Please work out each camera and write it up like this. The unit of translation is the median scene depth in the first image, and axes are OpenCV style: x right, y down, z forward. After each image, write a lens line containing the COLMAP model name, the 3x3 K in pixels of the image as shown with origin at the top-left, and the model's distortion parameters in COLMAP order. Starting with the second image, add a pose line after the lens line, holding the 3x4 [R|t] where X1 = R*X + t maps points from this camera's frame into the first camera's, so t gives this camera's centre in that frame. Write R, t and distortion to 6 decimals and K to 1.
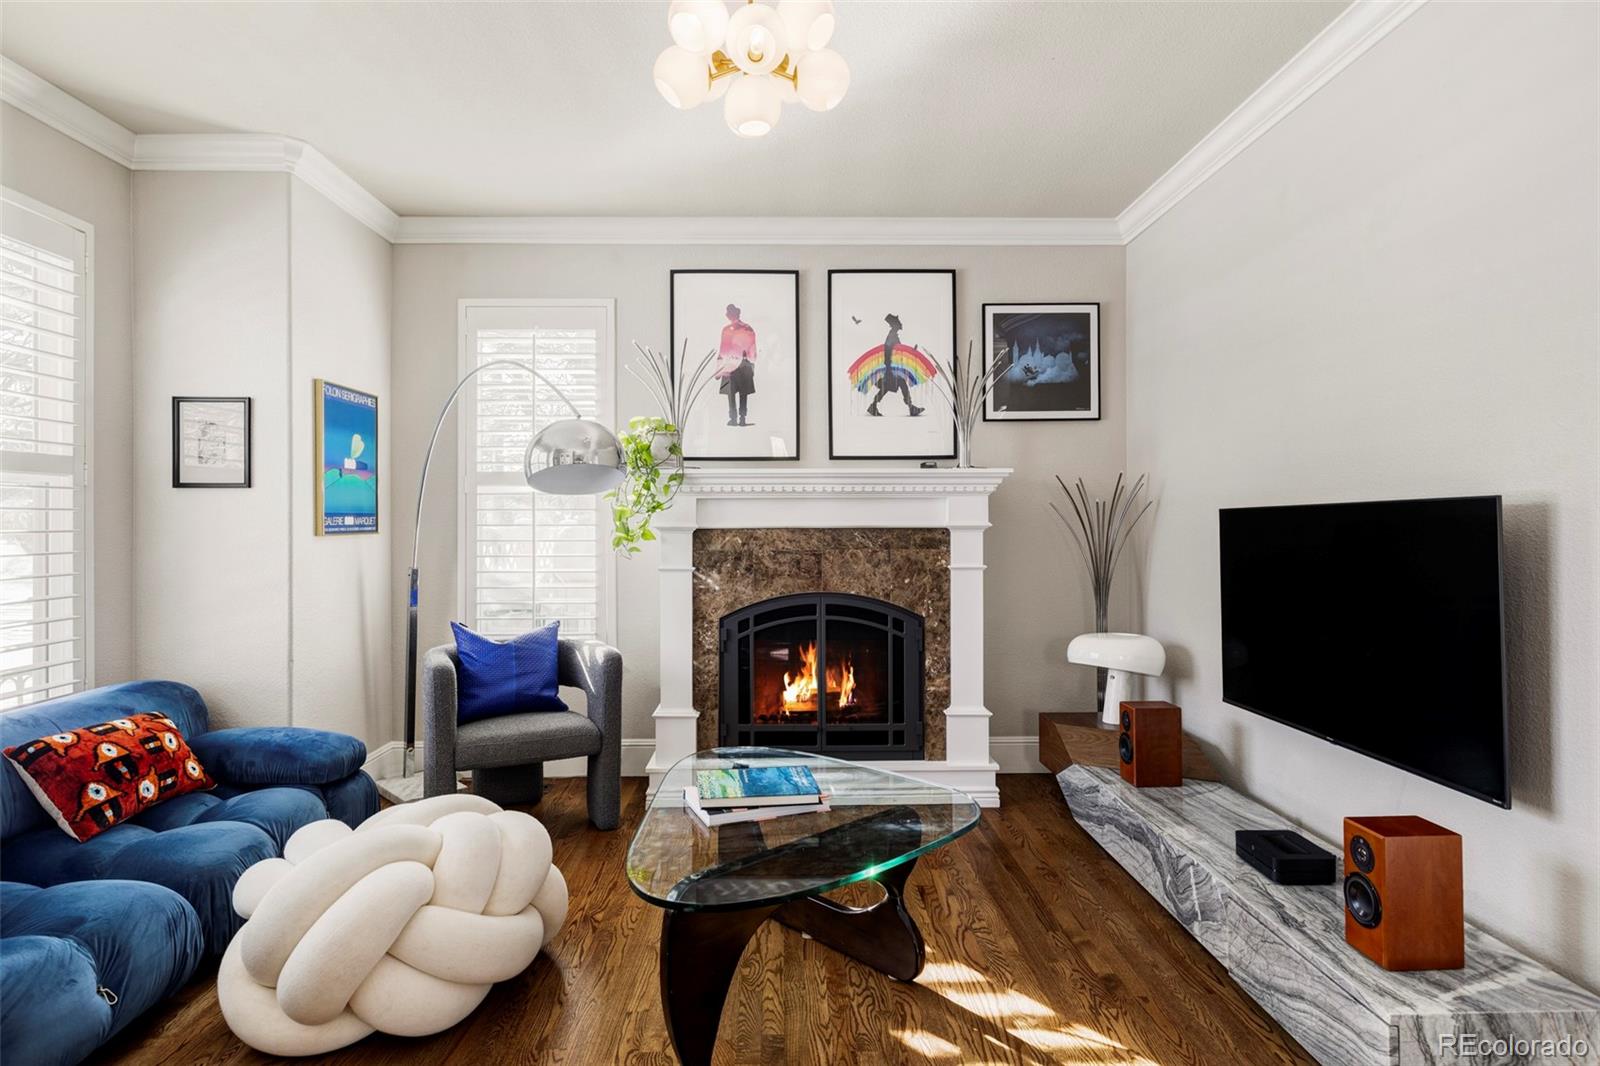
lens RADIAL K [[844.2, 0, 796.8], [0, 844.2, 514.7], [0, 0, 1]] dist [-0.000322, -0.000013]
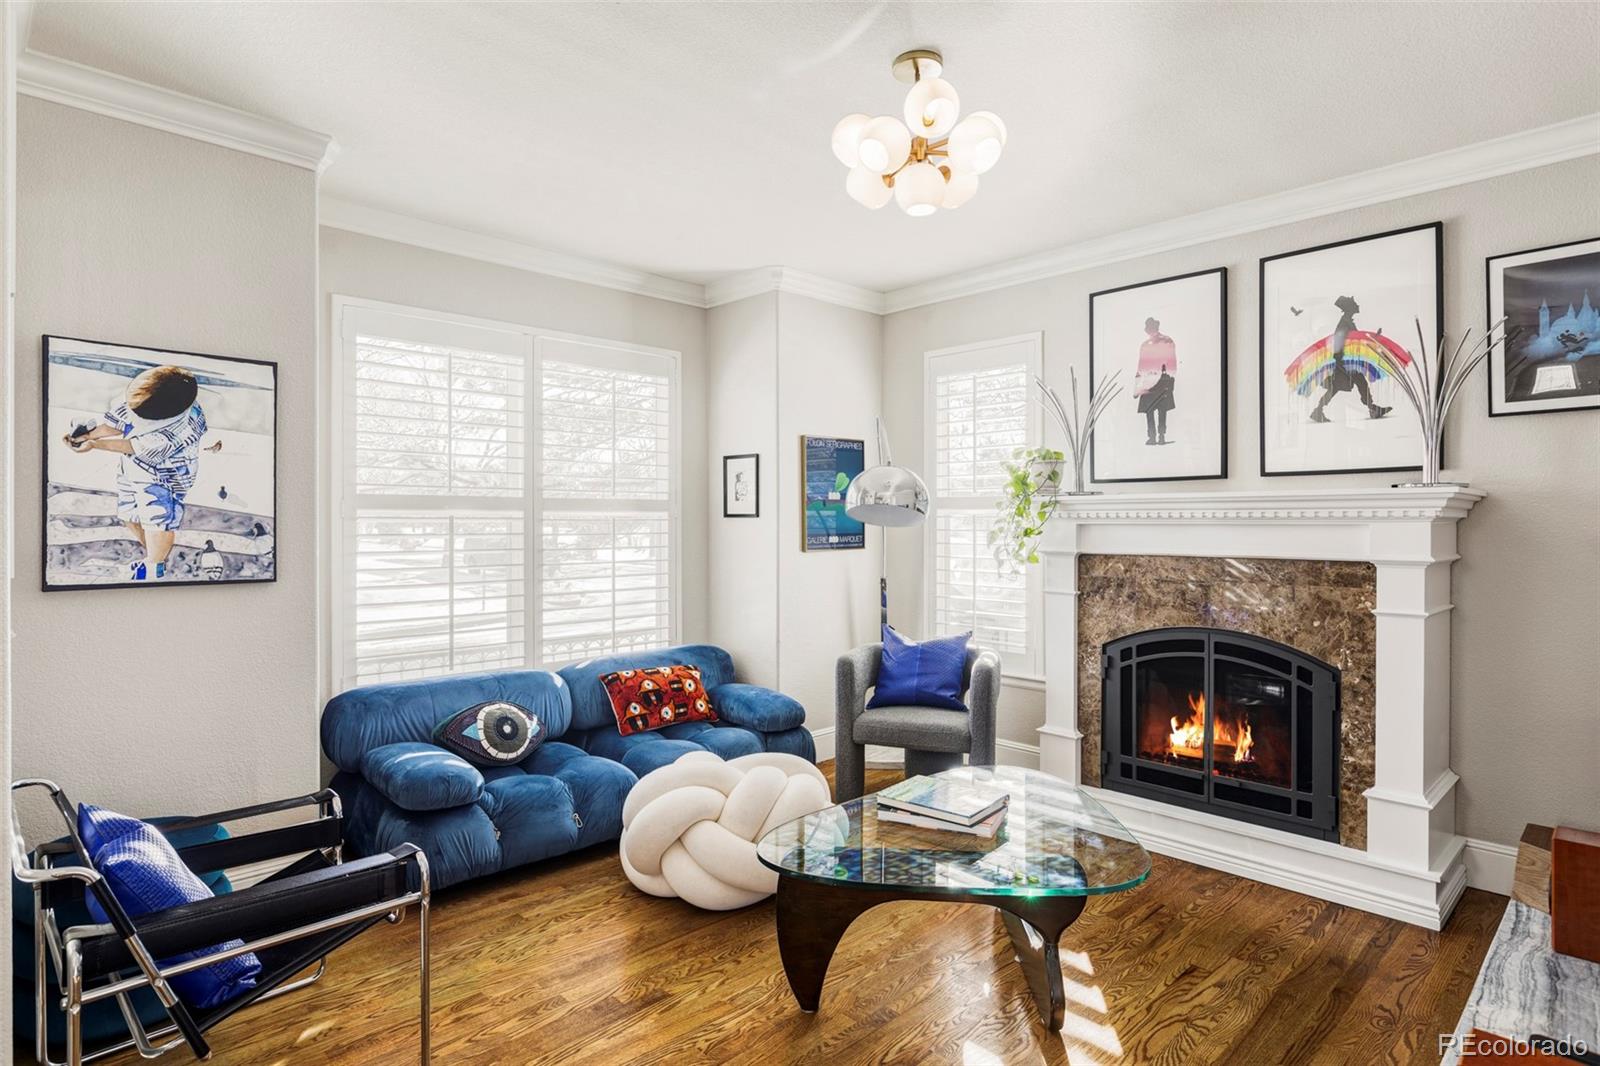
lens RADIAL K [[856.1, 0, 833.8], [0, 856.1, 518.6], [0, 0, 1]] dist [-0.002323, -0.000486]
pose [[0.695724, 0.002261, -0.718306, 0.410614], [0.005268, 0.999952, 0.008250, -0.035167], [0.718290, -0.009524, 0.695679, 0.074061]]
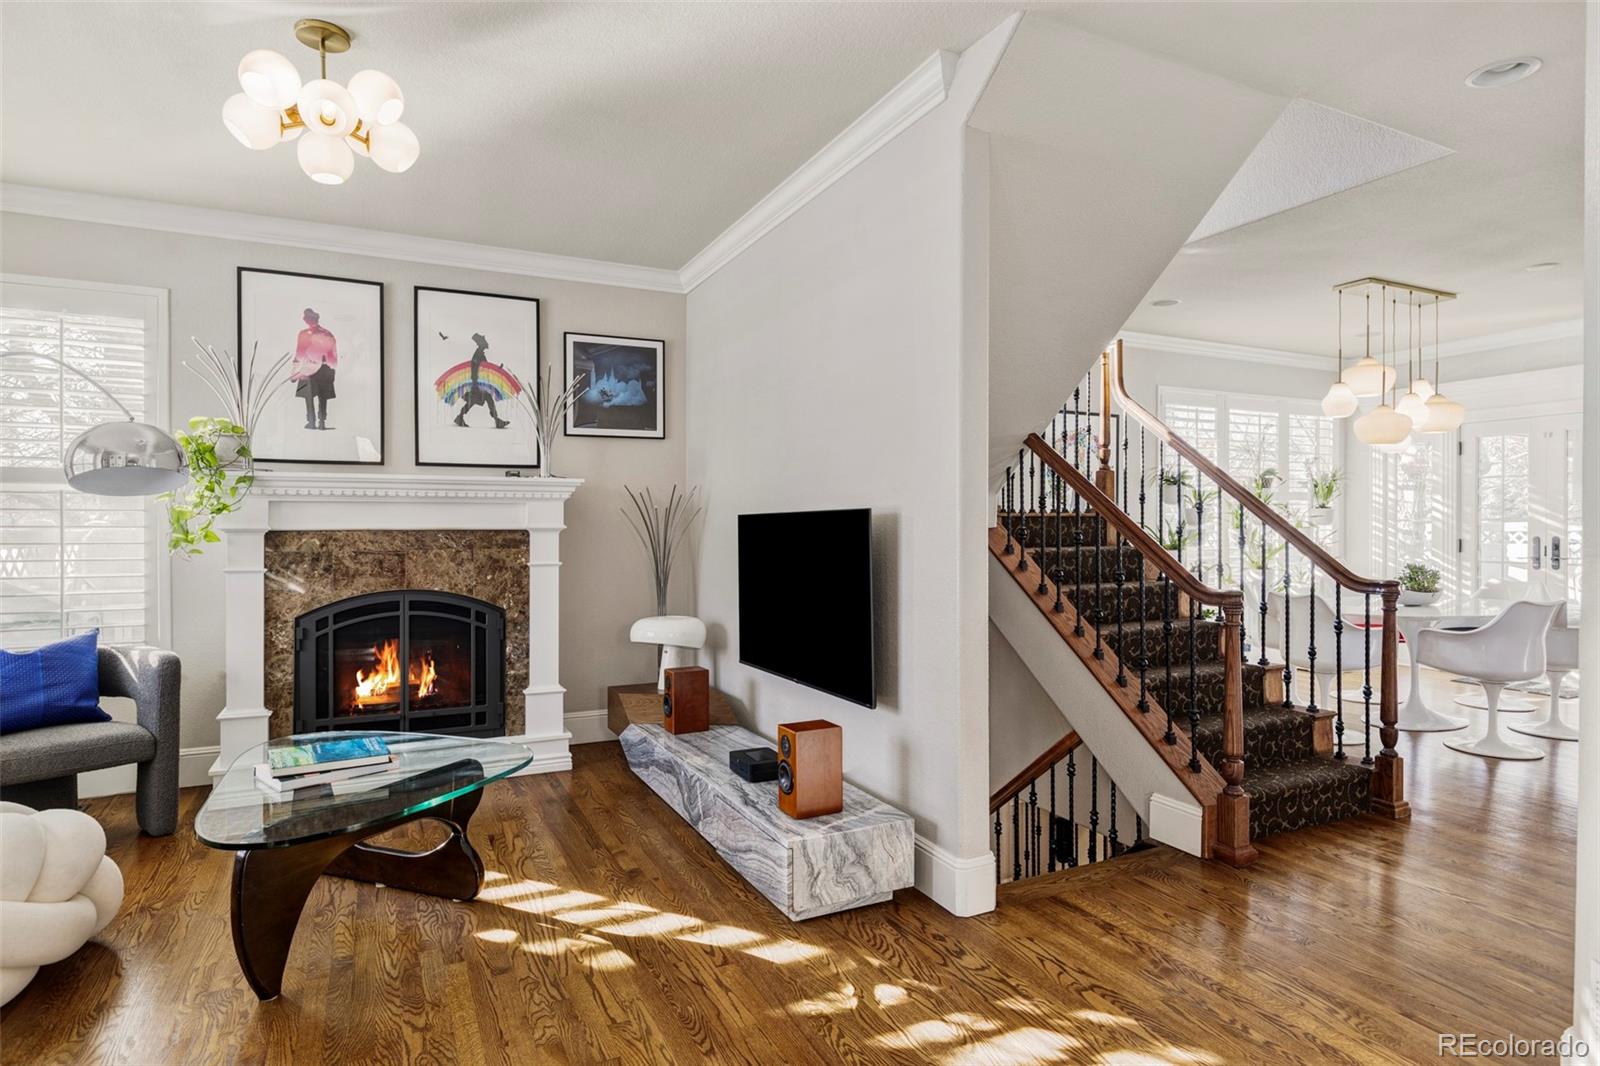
lens RADIAL K [[847.4, 0, 792.2], [0, 847.4, 525.3], [0, 0, 1]] dist [0.001132, -0.000208]
pose [[0.907339, 0.002133, 0.420395, 0.023275], [-0.006189, 0.999947, 0.008285, -0.001921], [-0.420355, -0.010119, 0.907304, -0.185378]]
